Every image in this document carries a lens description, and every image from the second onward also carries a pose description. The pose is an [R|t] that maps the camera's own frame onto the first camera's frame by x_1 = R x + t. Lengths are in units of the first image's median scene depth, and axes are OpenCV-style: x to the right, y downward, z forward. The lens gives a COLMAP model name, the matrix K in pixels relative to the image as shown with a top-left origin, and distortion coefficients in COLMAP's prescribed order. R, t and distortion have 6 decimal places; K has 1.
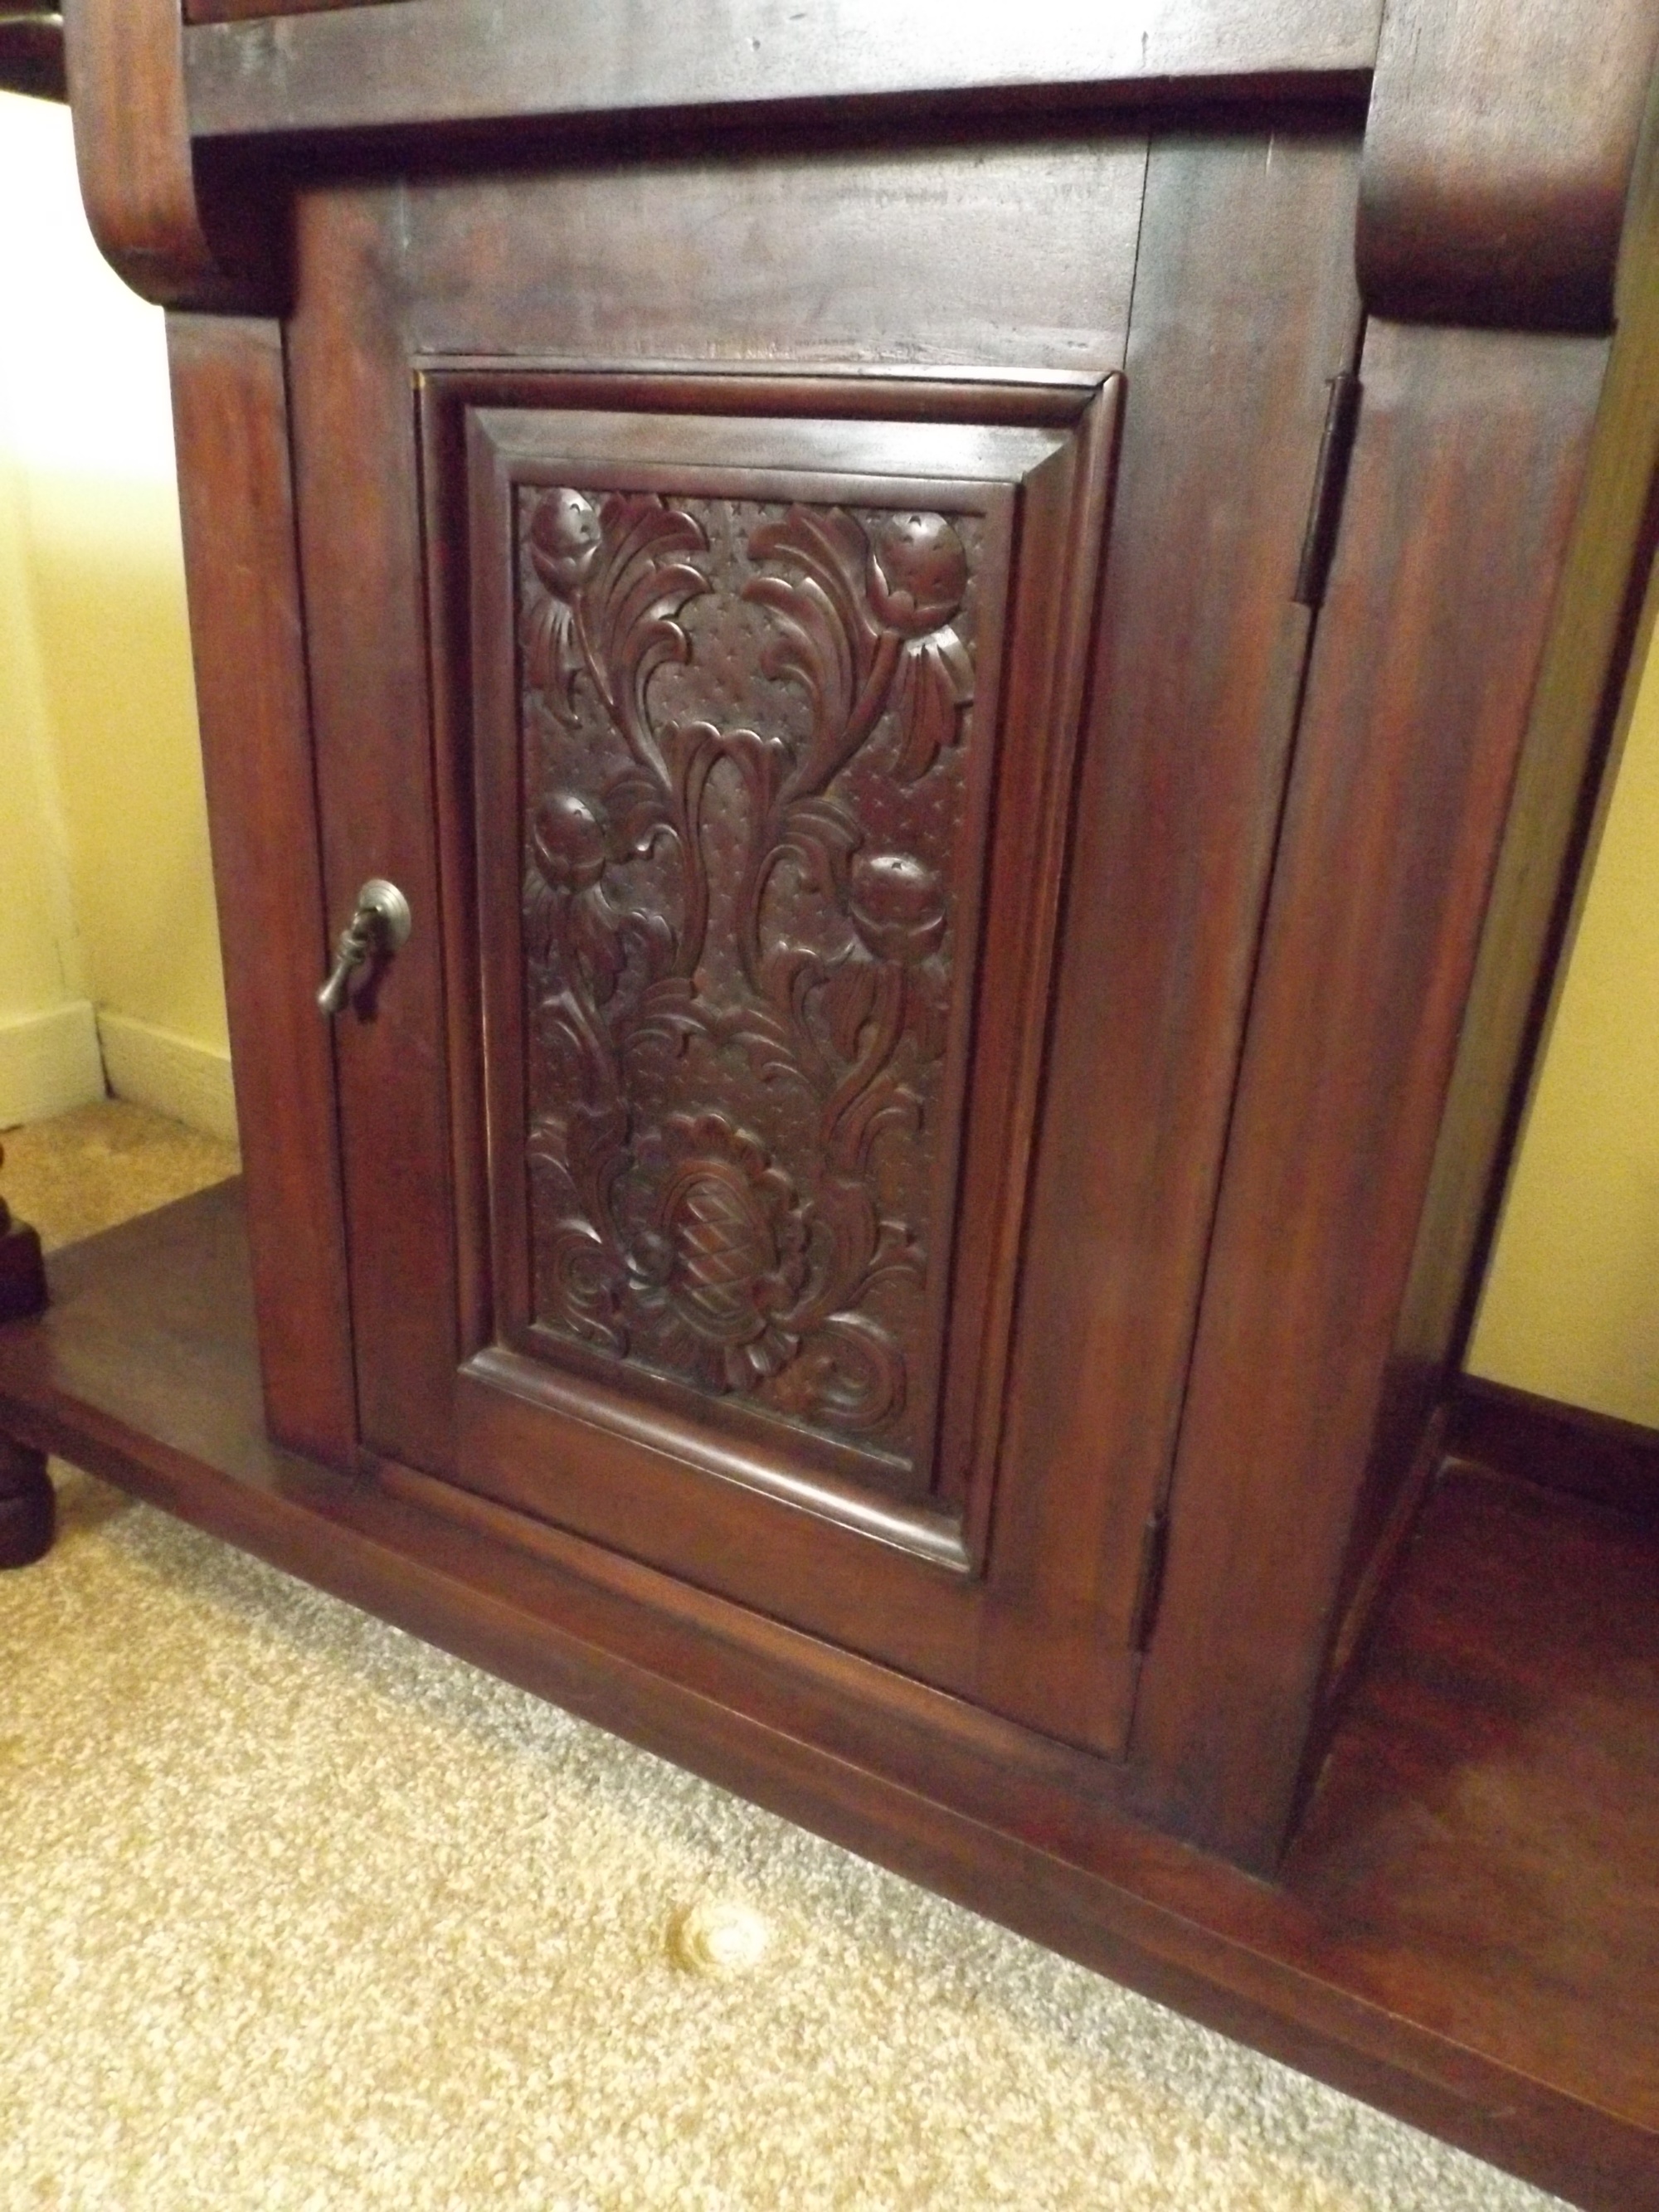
lens RADIAL K [[1583.4, 0, 826.4], [0, 1583.4, 1102.2], [0, 0, 1]] dist [0.004943, -0.012571]
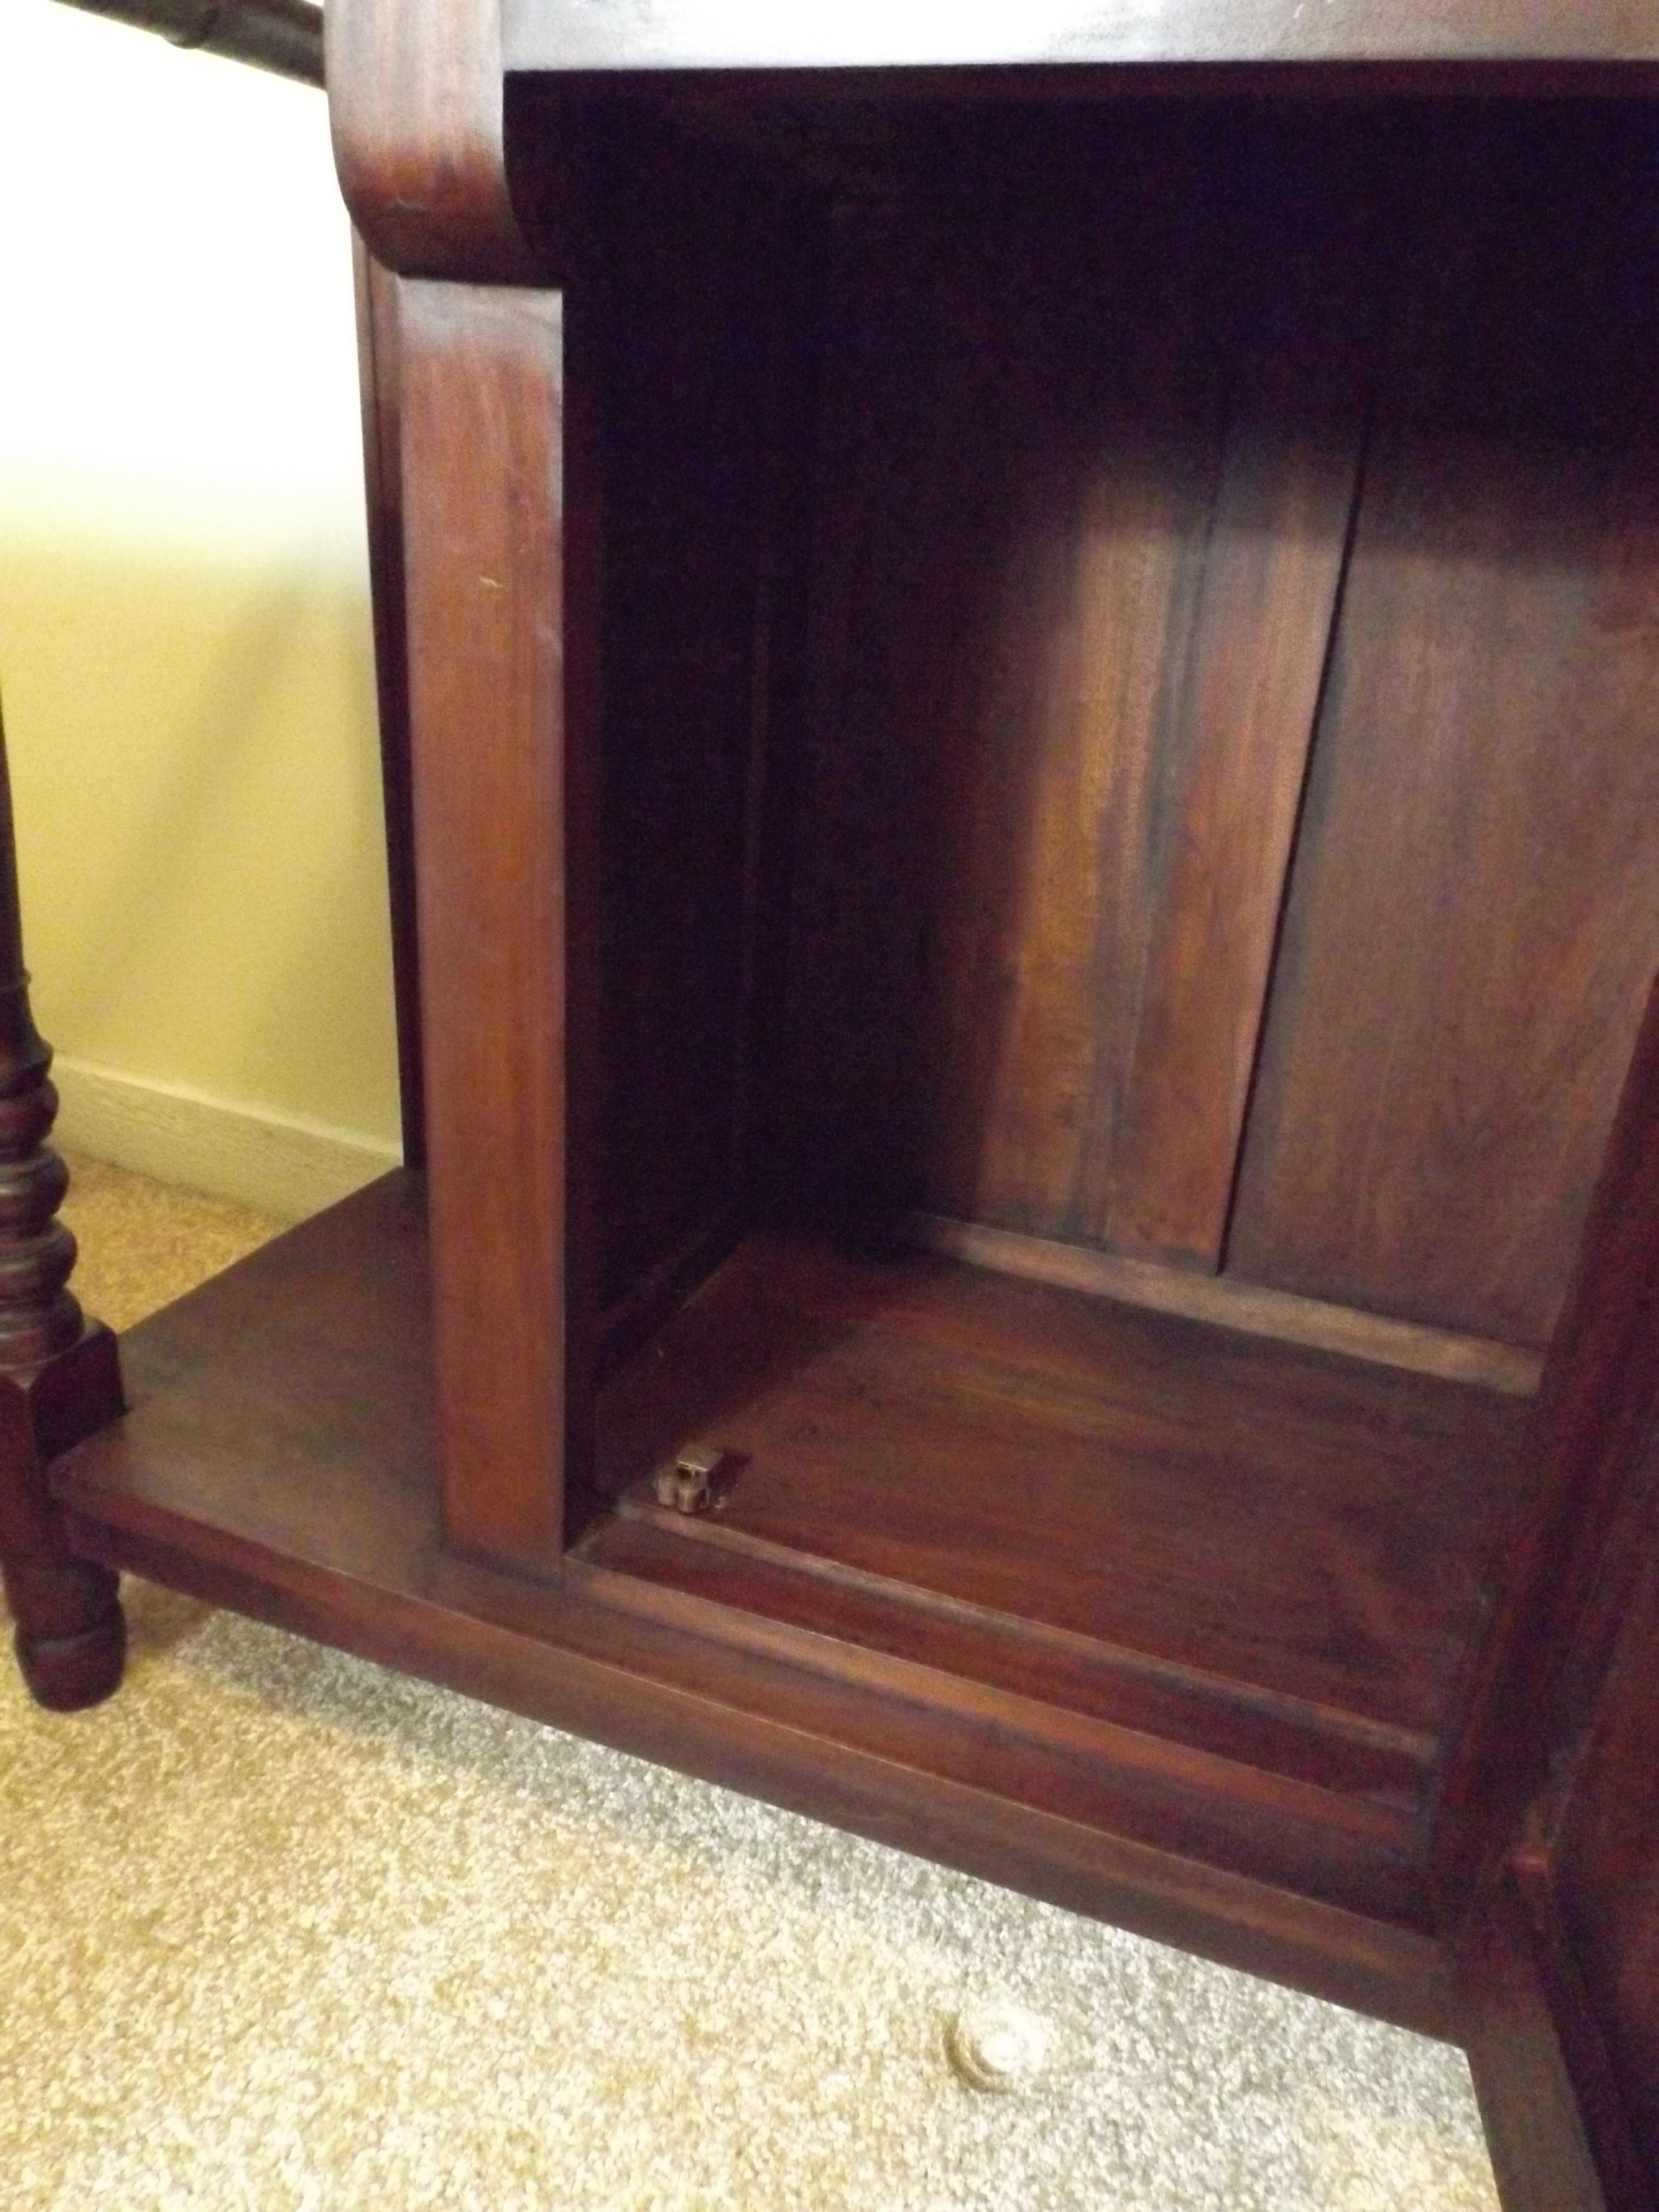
lens RADIAL K [[1583.4, 0, 824.9], [0, 1583.4, 1096.0], [0, 0, 1]] dist [0.004943, -0.012571]
pose [[0.989152, -0.048701, 0.138586, -0.271766], [0.046453, 0.998732, 0.019411, -0.054496], [-0.139356, -0.012763, 0.990160, 0.098172]]
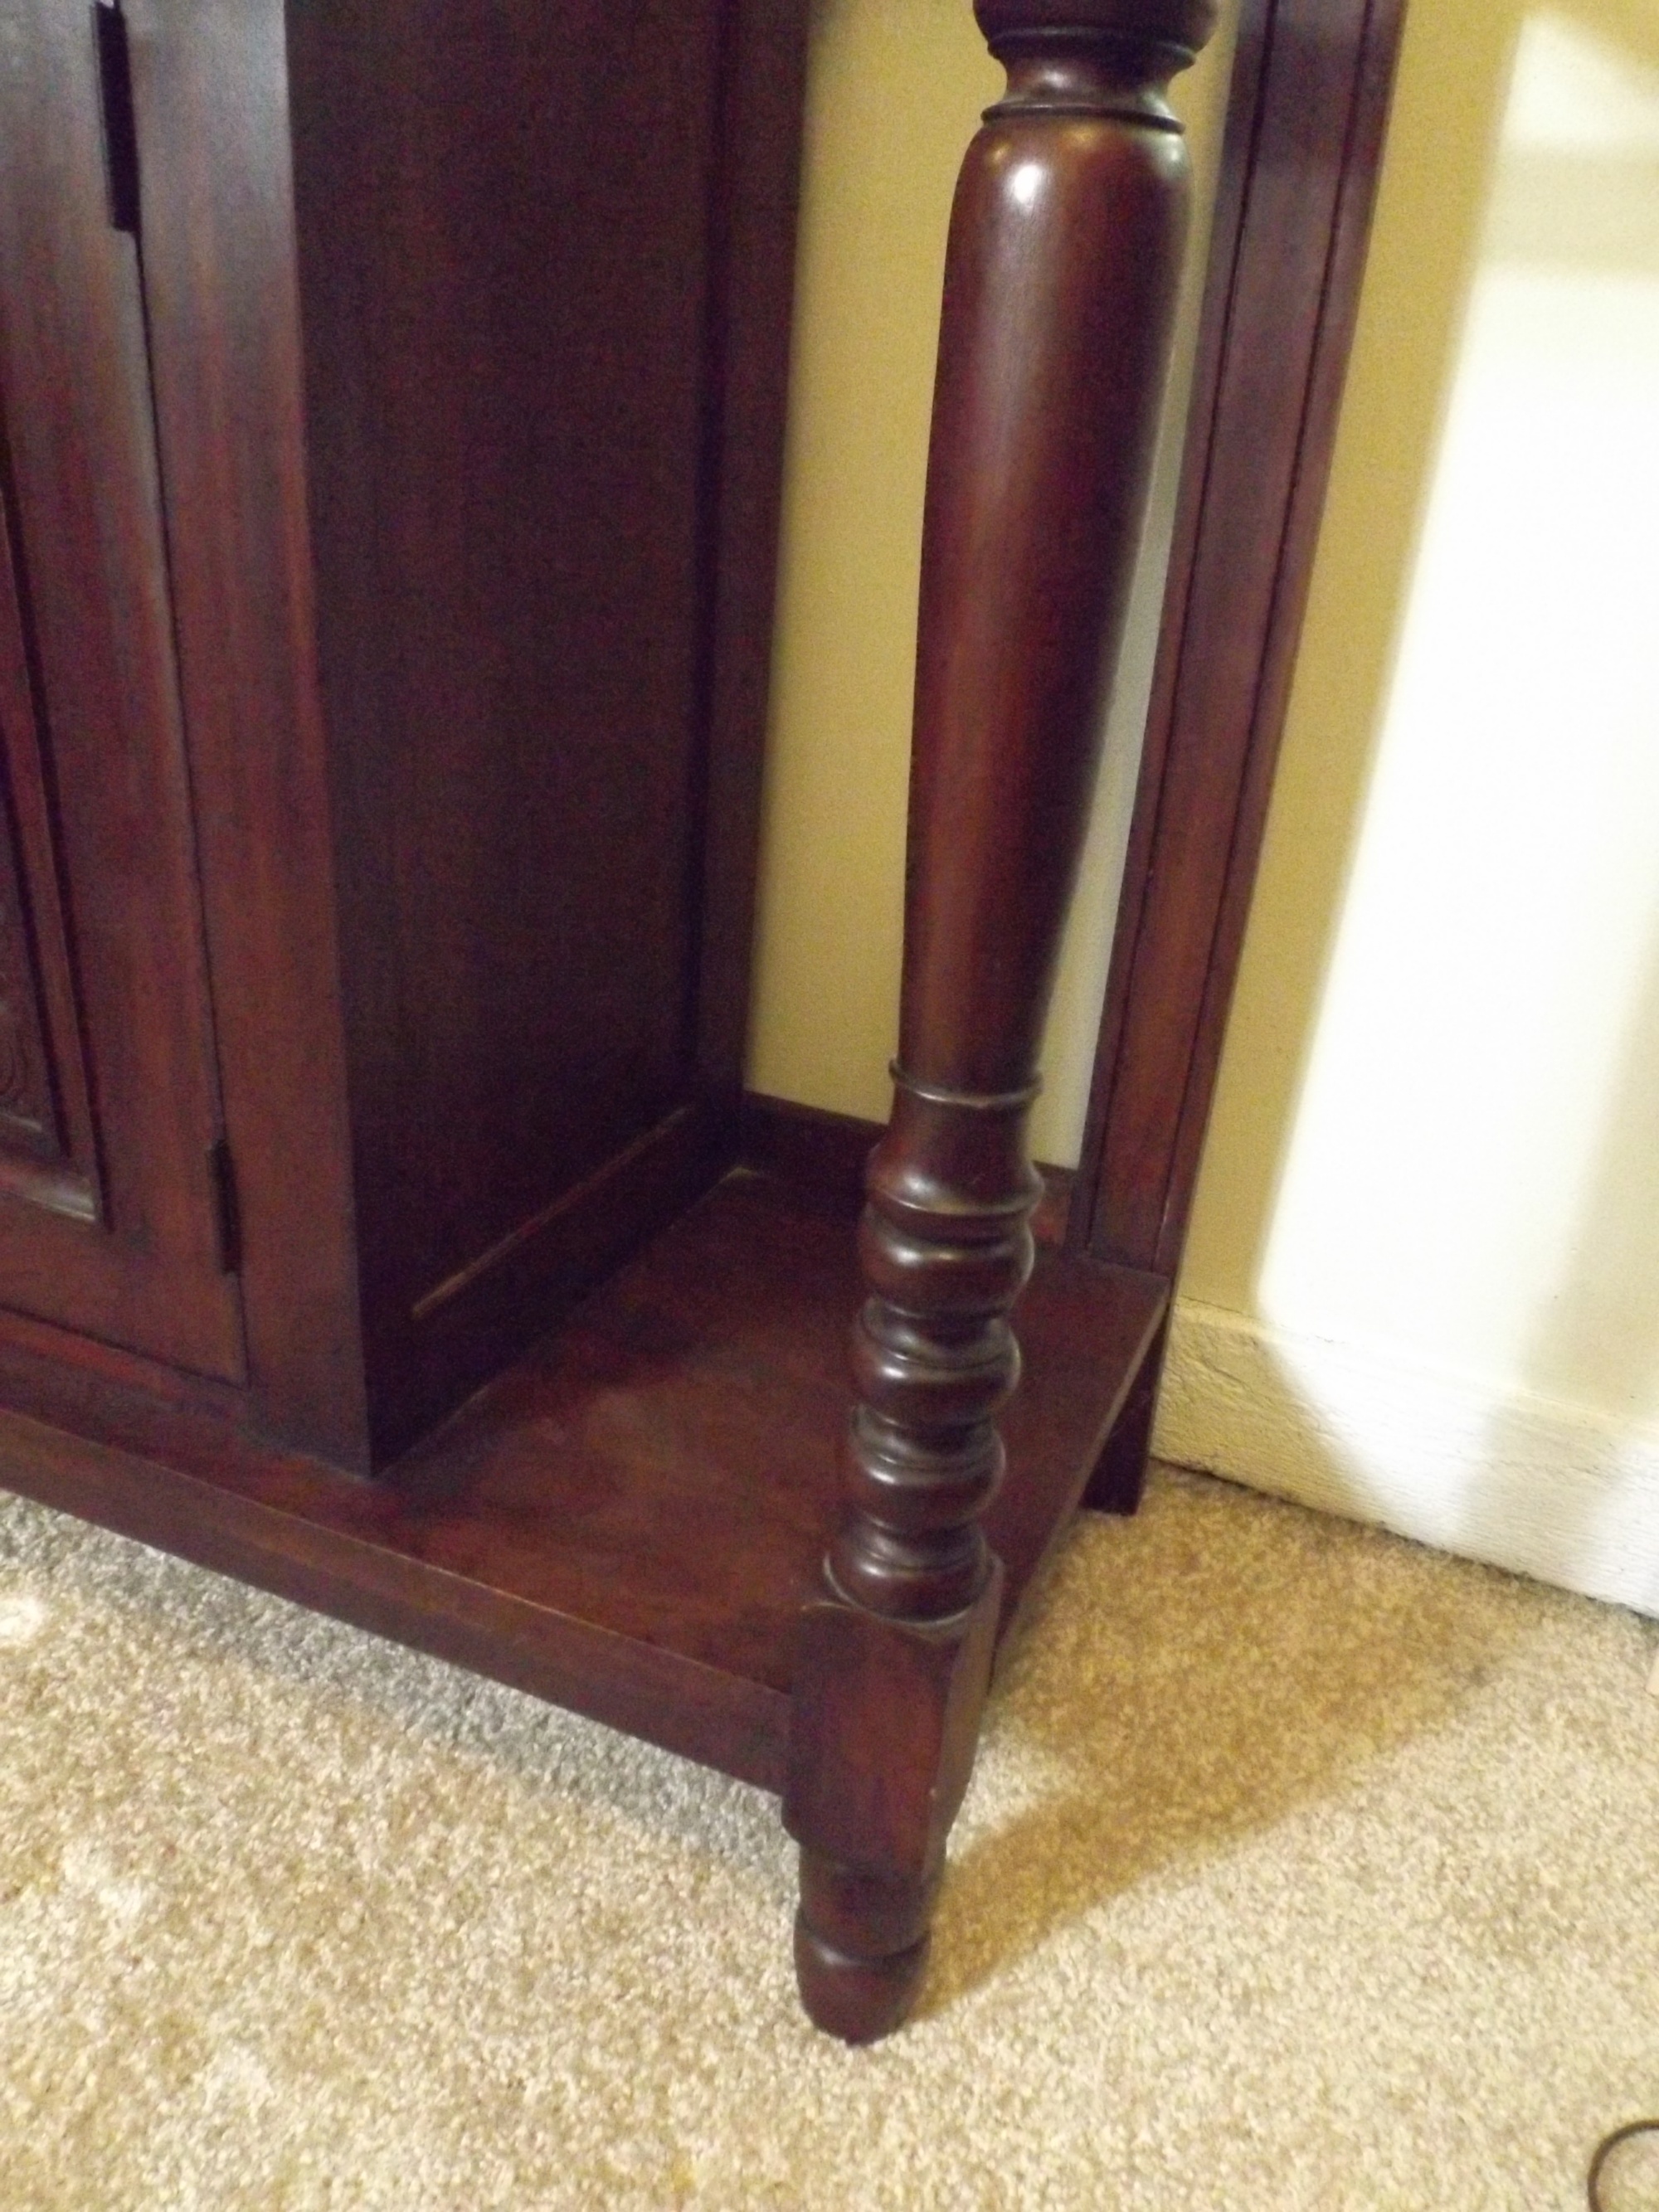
lens RADIAL K [[1583.4, 0, 829.7], [0, 1583.4, 1117.0], [0, 0, 1]] dist [0.004943, -0.012571]
pose [[0.992919, -0.033352, 0.114019, 0.377586], [0.026632, 0.997845, 0.059962, 0.143237], [-0.115774, -0.056501, 0.991667, -0.092496]]
